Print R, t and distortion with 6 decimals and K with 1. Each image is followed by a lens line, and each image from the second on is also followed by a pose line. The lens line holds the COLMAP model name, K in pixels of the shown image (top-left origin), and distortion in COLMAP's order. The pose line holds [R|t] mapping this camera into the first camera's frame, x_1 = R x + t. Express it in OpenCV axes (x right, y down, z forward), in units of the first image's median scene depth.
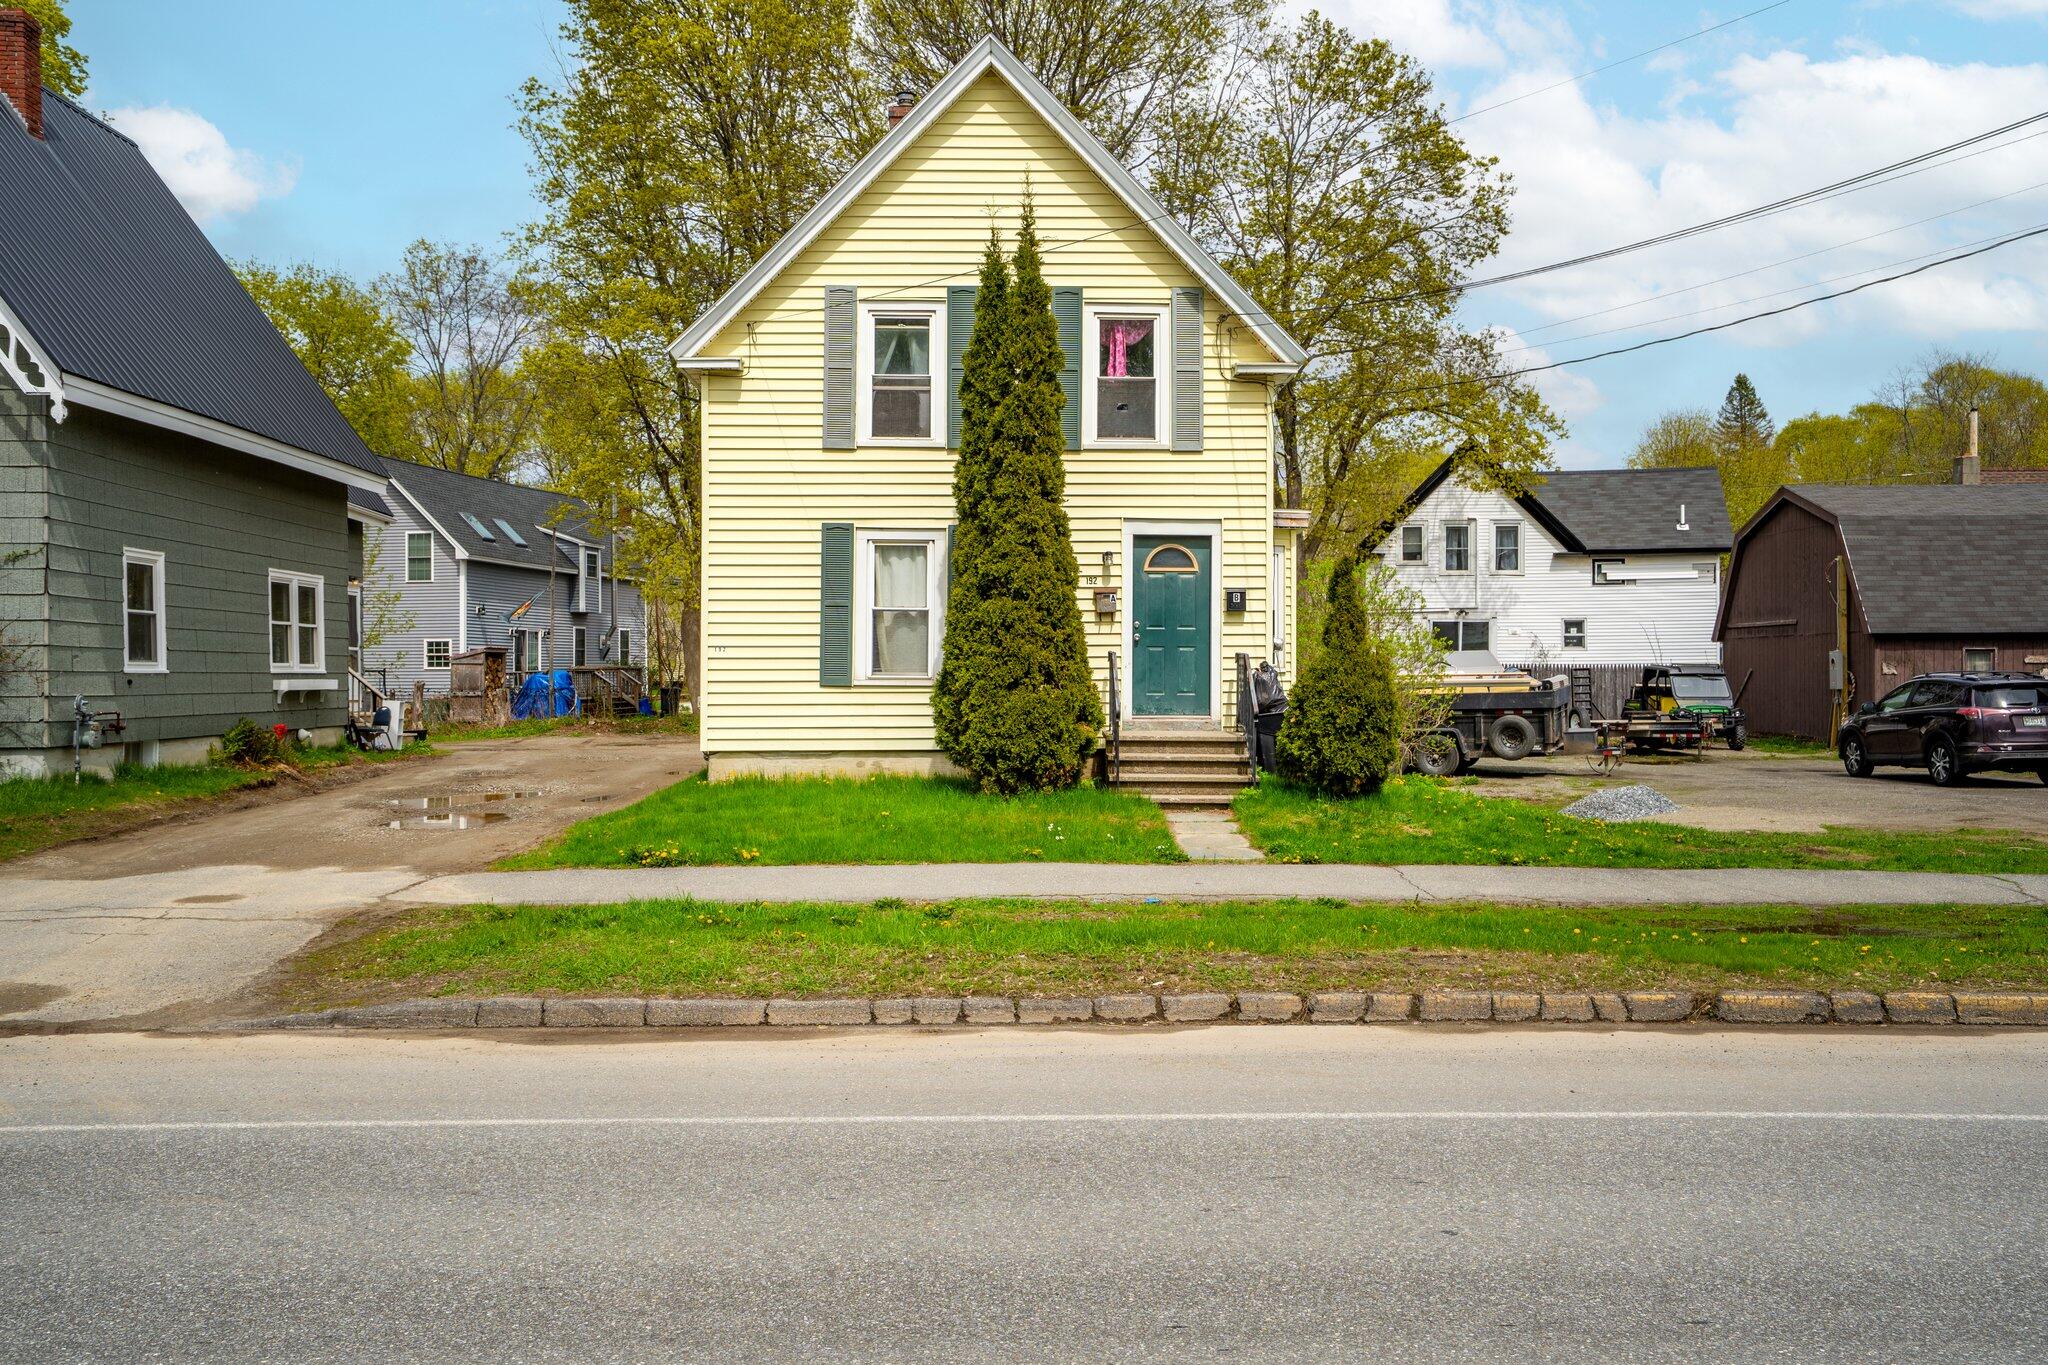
lens RADIAL K [[1697.6, 0, 1024.0], [0, 1697.6, 682.5], [0, 0, 1]] dist [0.003741, 0.110875]
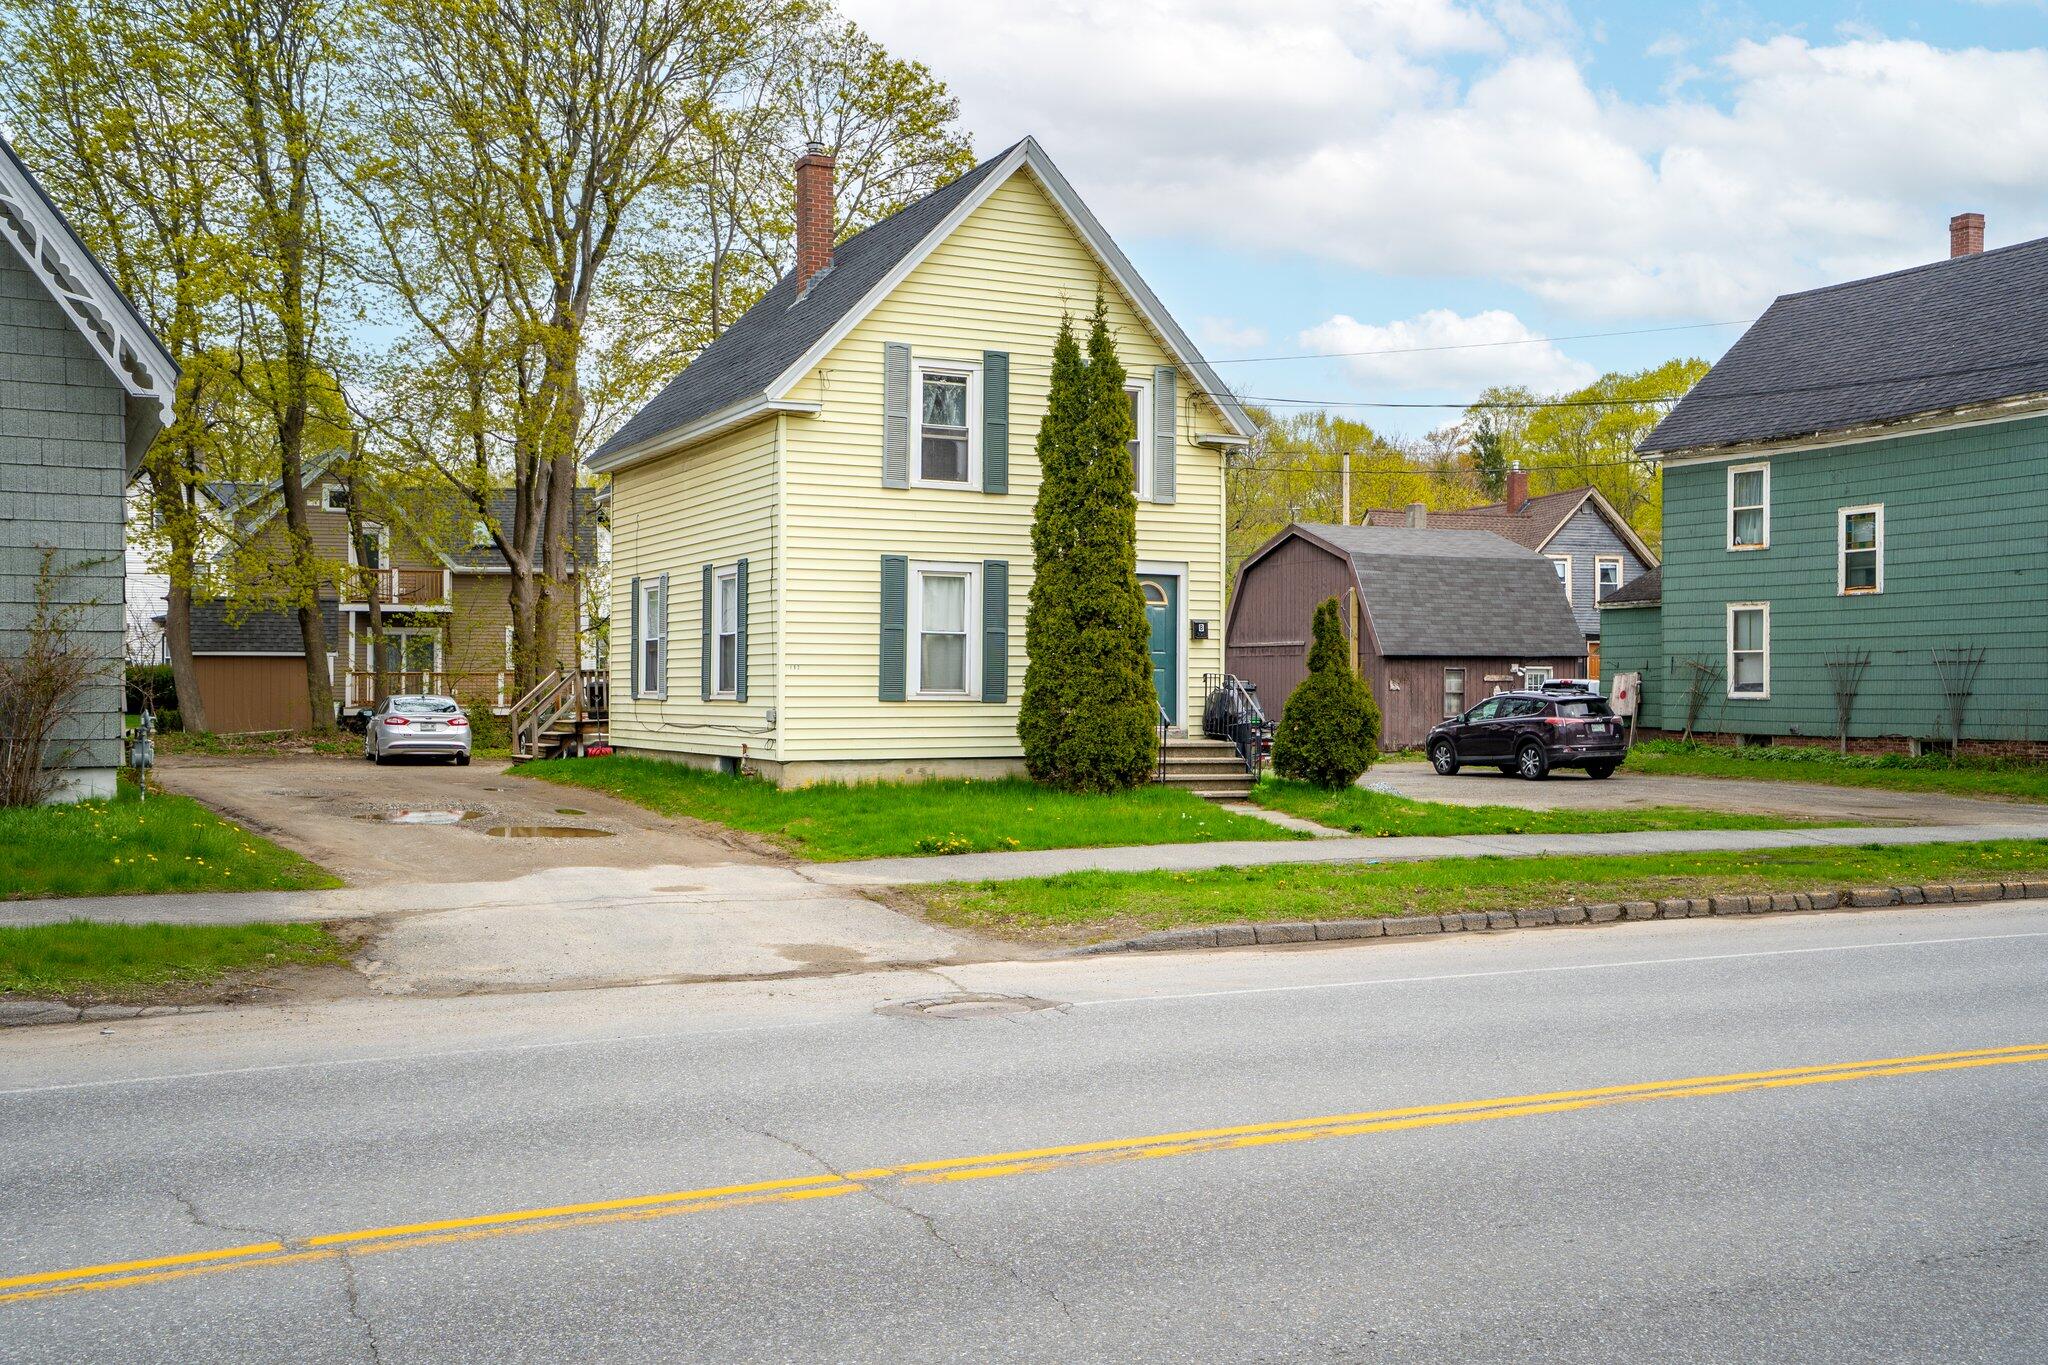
lens RADIAL K [[1948.8, 0, 1024.0], [0, 1948.8, 682.5], [0, 0, 1]] dist [0.057122, 0.004805]
pose [[0.903579, 0.004489, 0.428398, -0.579351], [-0.002035, 0.999979, -0.006185, -0.002366], [-0.428417, 0.004717, 0.903569, -0.193836]]
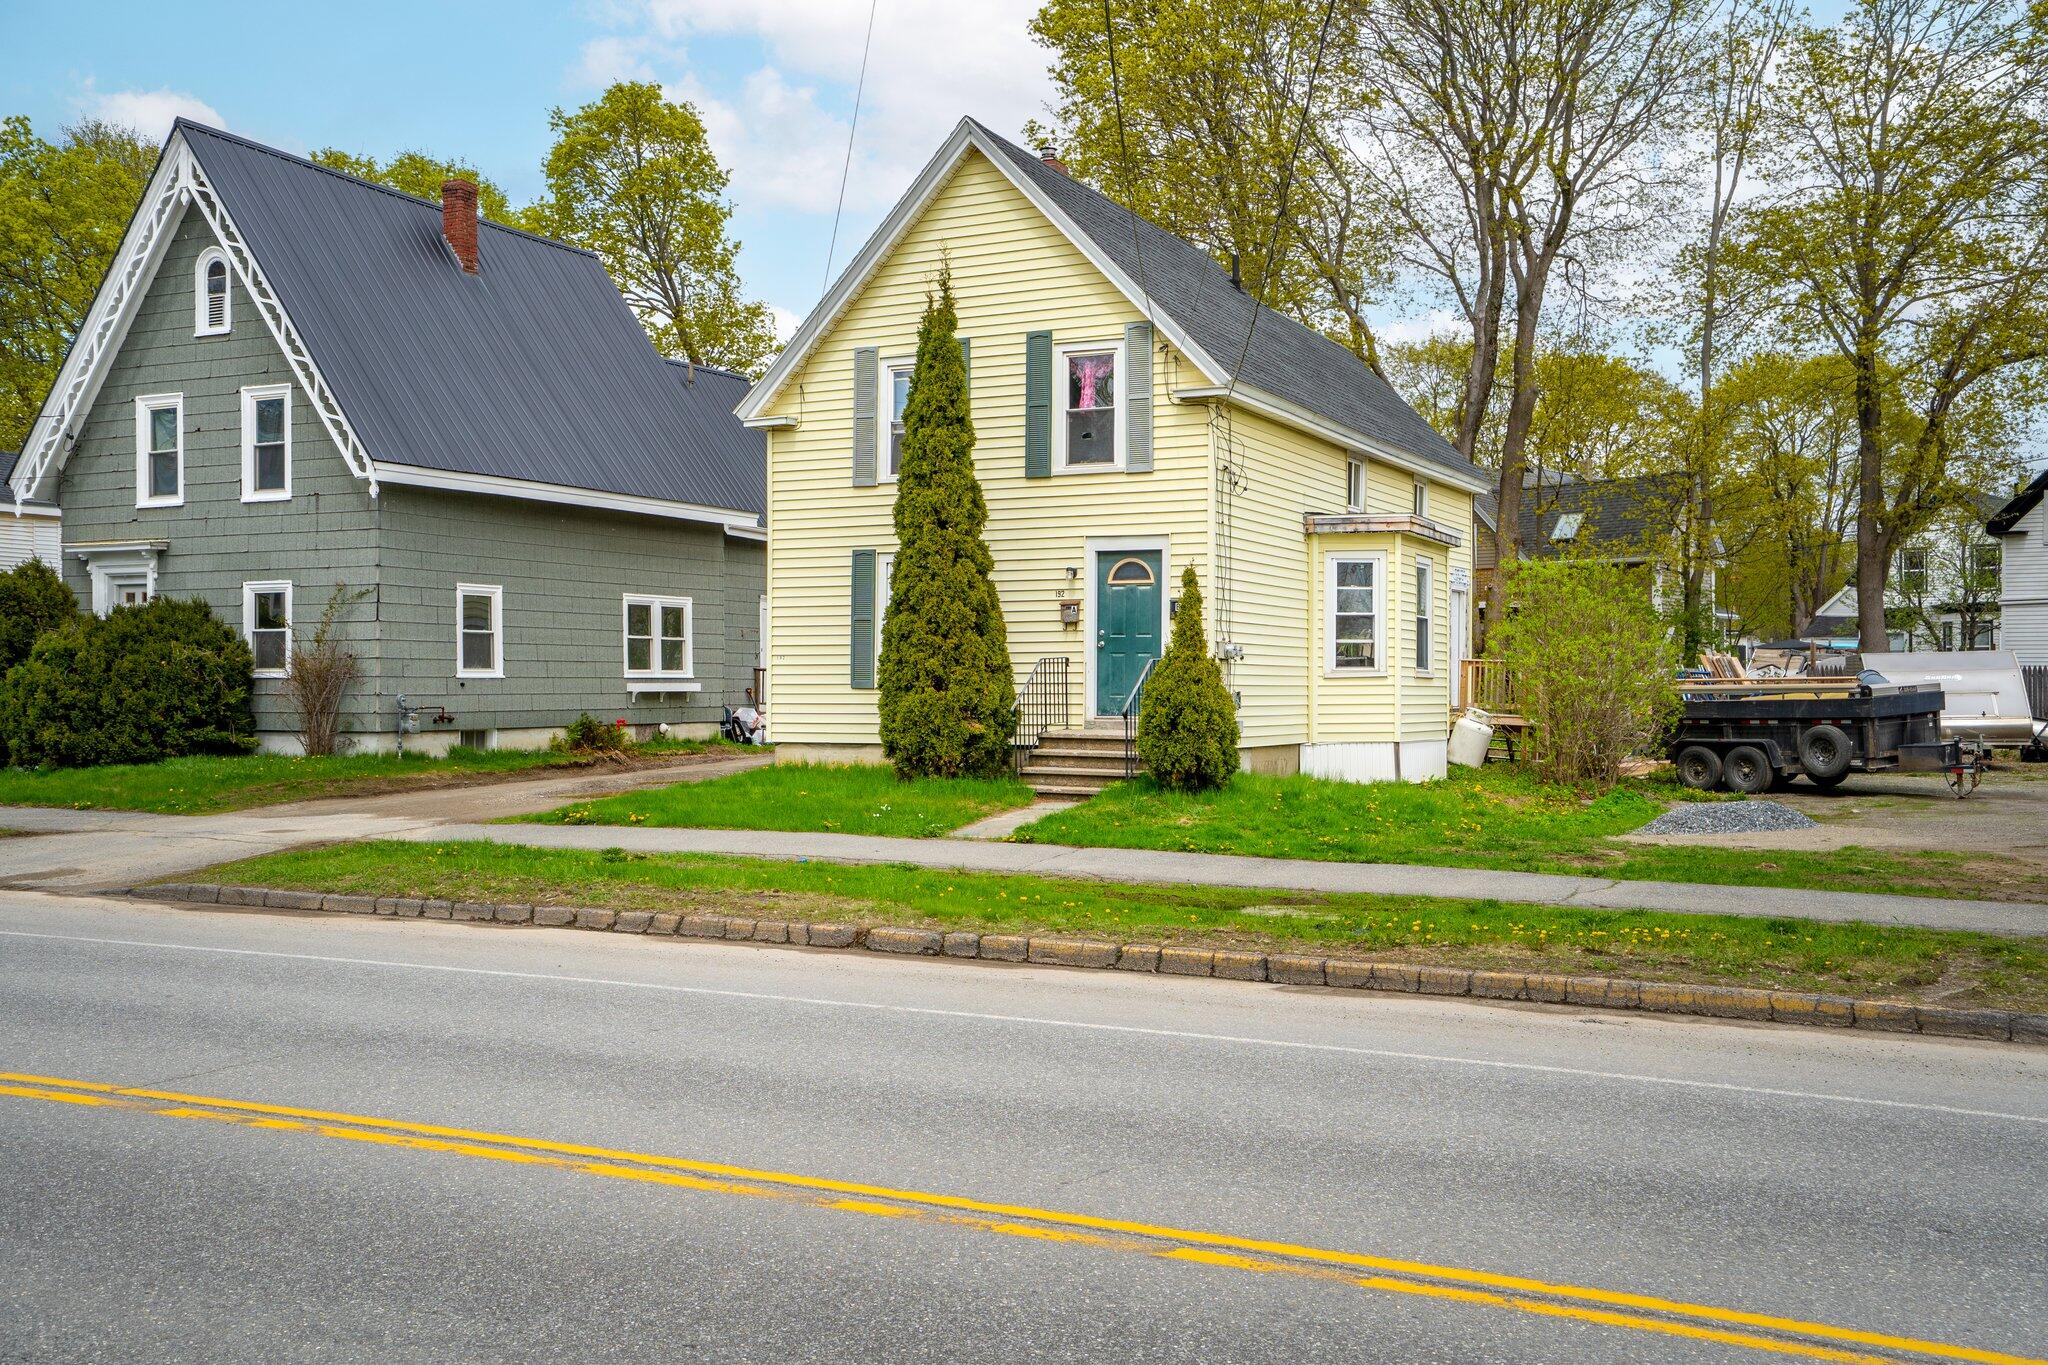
lens RADIAL K [[1881.1, 0, 1024.0], [0, 1881.1, 682.5], [0, 0, 1]] dist [0.042433, -0.000590]
pose [[0.881978, 0.000737, -0.471289, 0.599023], [-0.002324, 0.999993, -0.002785, 0.001415], [0.471284, 0.003552, 0.881974, -0.095502]]
